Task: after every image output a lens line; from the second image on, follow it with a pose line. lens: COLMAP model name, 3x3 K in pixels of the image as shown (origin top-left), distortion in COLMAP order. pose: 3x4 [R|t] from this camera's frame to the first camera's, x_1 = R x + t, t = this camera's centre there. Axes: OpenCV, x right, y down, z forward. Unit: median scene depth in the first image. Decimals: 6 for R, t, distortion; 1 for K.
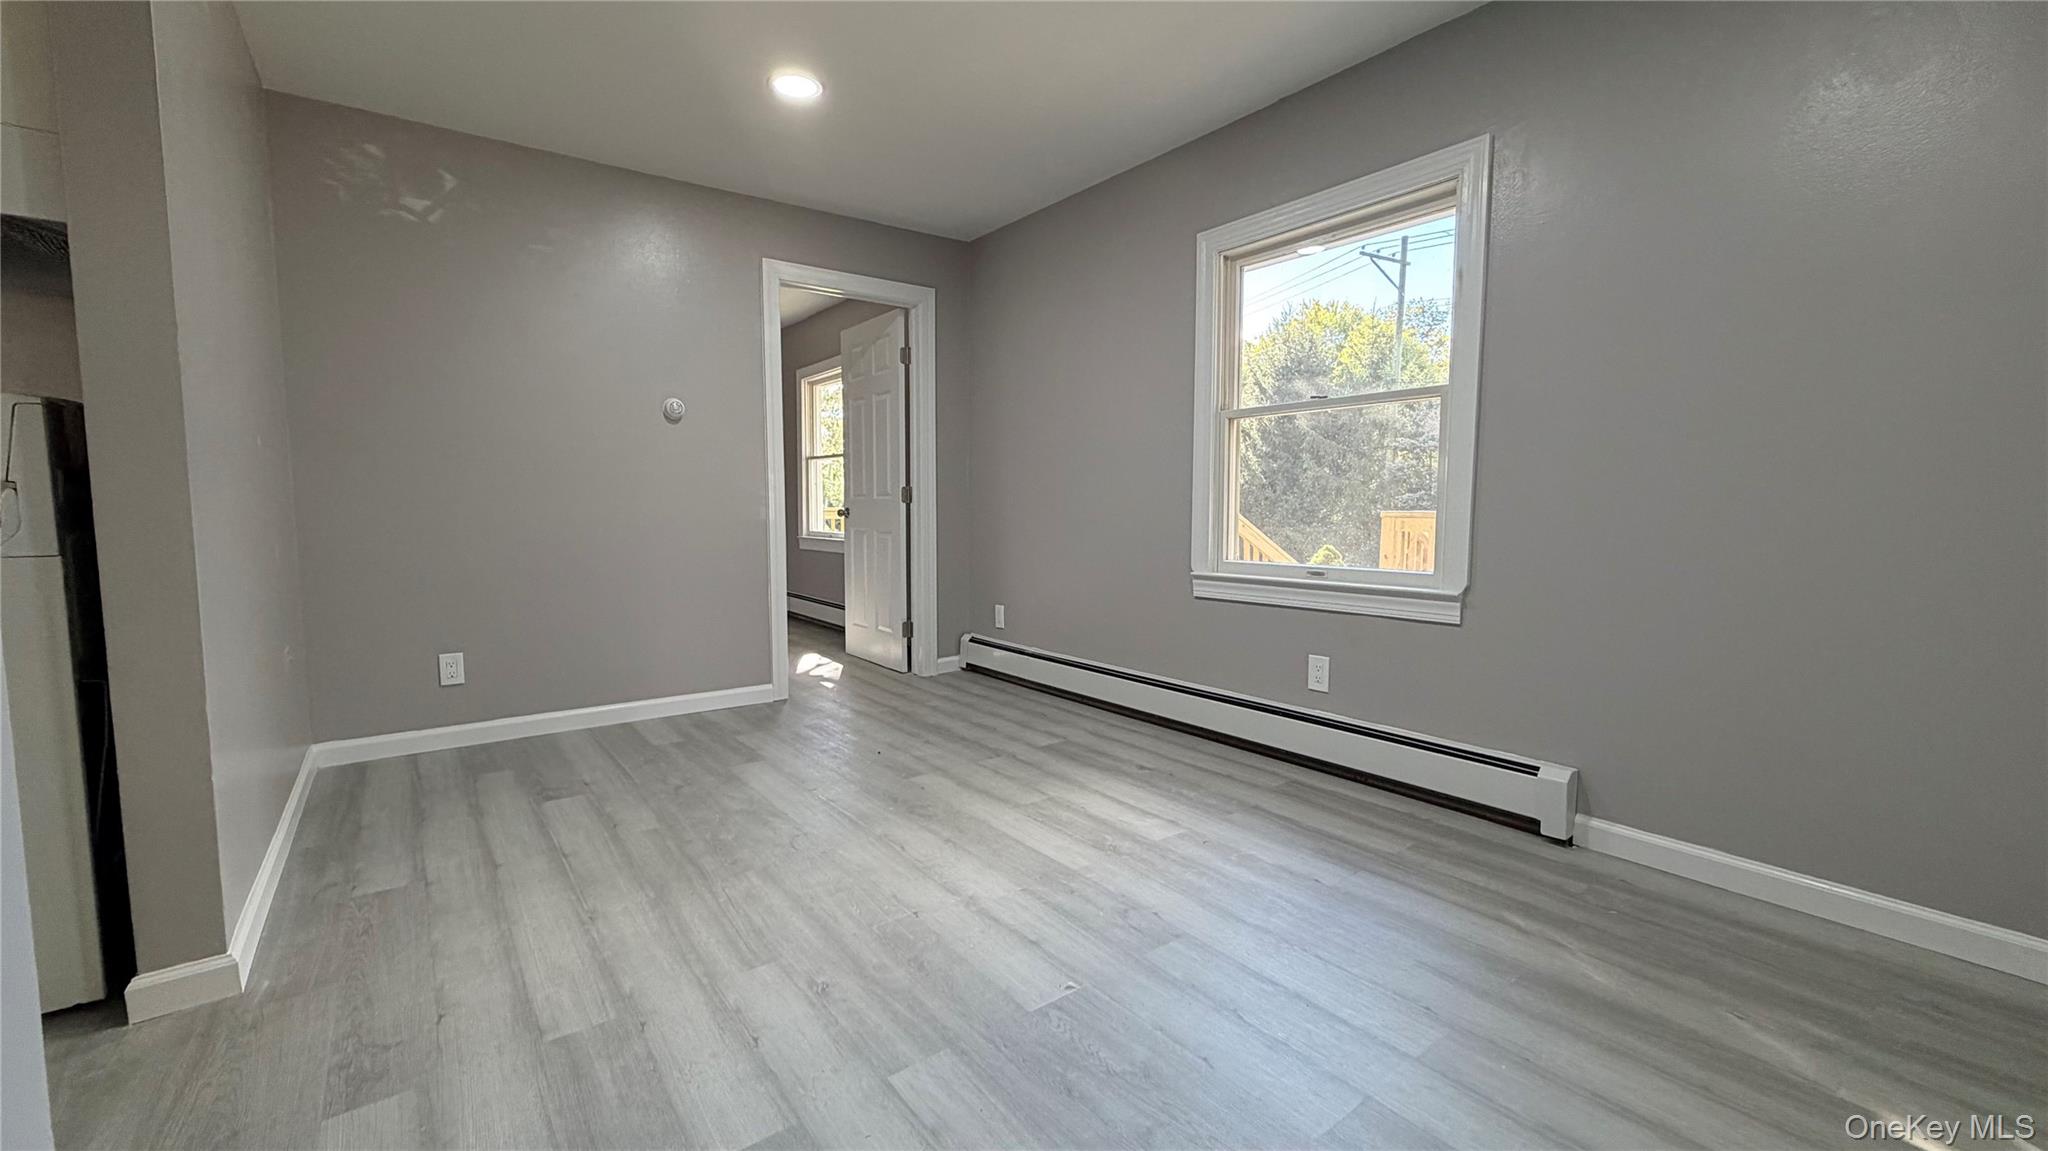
lens RADIAL K [[818.4, 0, 1021.1], [0, 818.4, 581.3], [0, 0, 1]] dist [-0.001190, 0.000470]
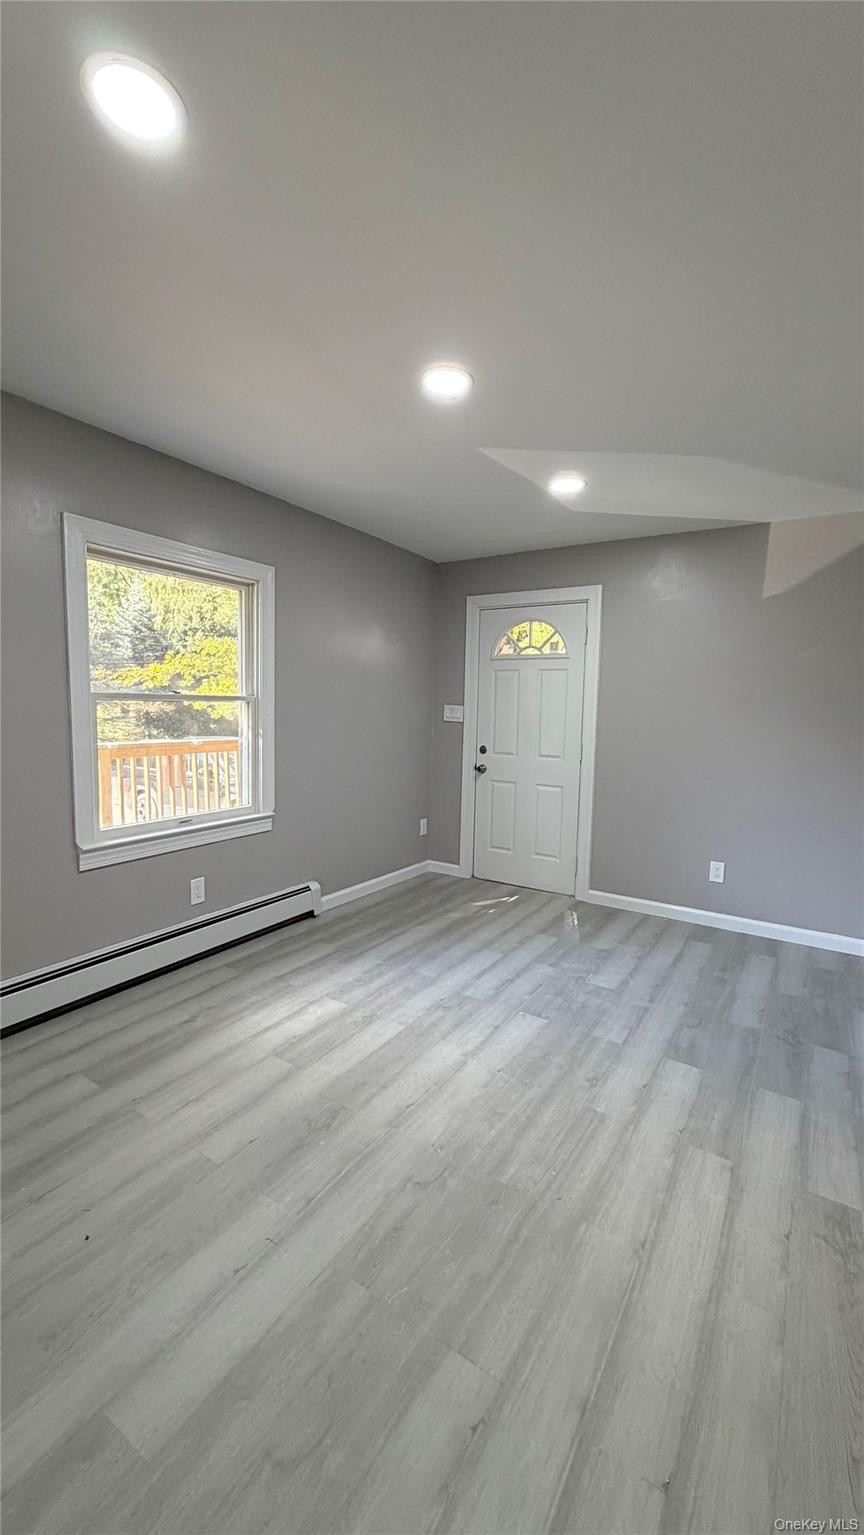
lens RADIAL K [[613.4, 0, 428.6], [0, 613.4, 765.2], [0, 0, 1]] dist [-0.001190, 0.000470]
pose [[-0.344737, -0.097245, 0.933649, -0.974329], [0.064196, 0.989849, 0.126802, -0.277452], [-0.936502, 0.103650, -0.334995, 1.285992]]
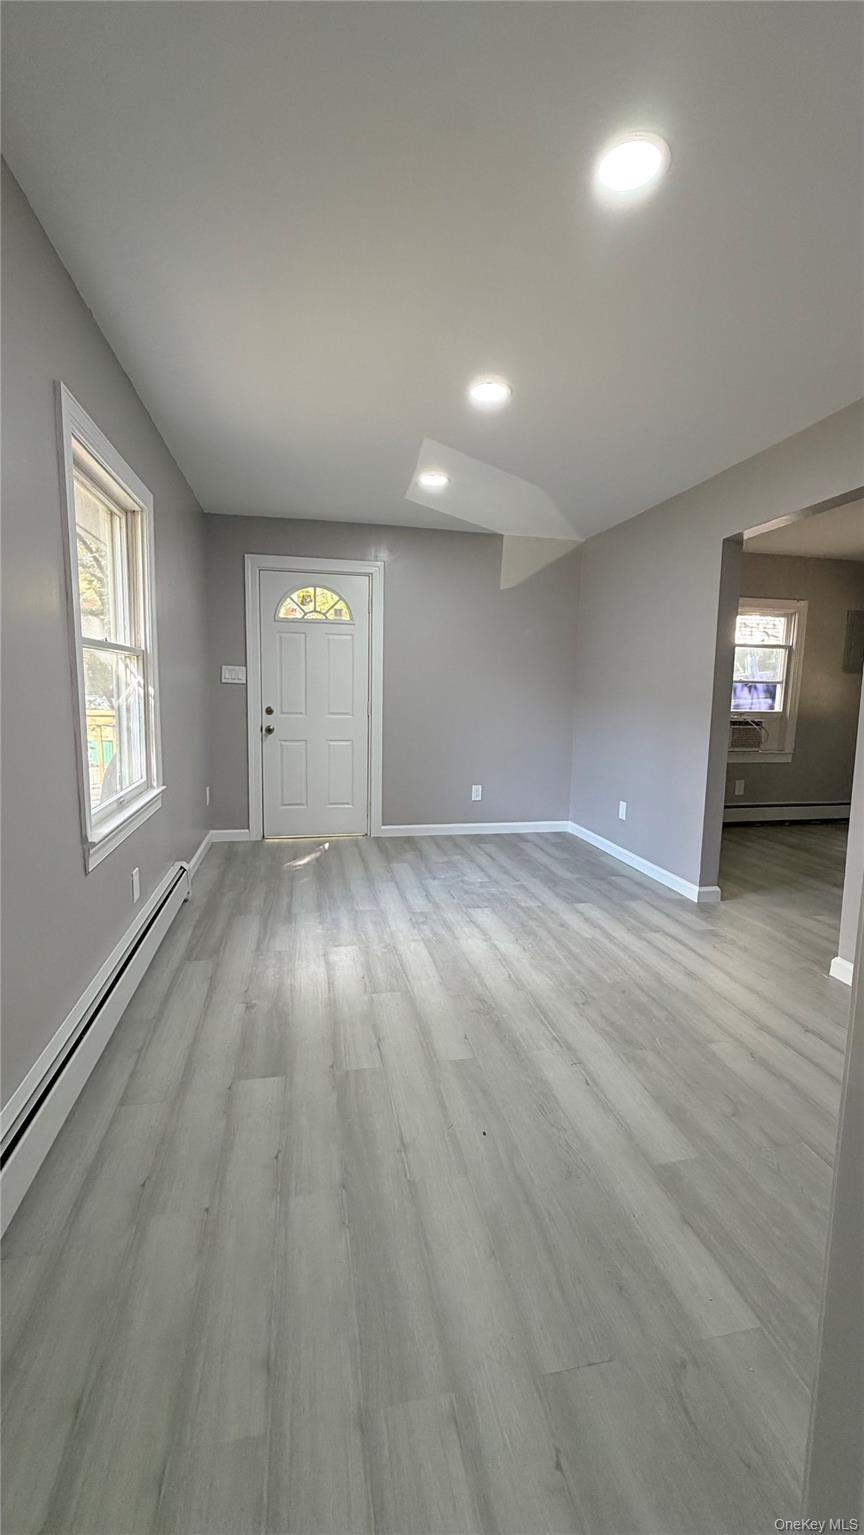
lens RADIAL K [[613.4, 0, 428.6], [0, 613.4, 765.2], [0, 0, 1]] dist [-0.001190, 0.000470]
pose [[-0.903170, -0.069628, 0.423599, -0.481809], [0.022308, 0.977812, 0.208291, -0.297122], [-0.428703, 0.197572, -0.881578, 2.076853]]
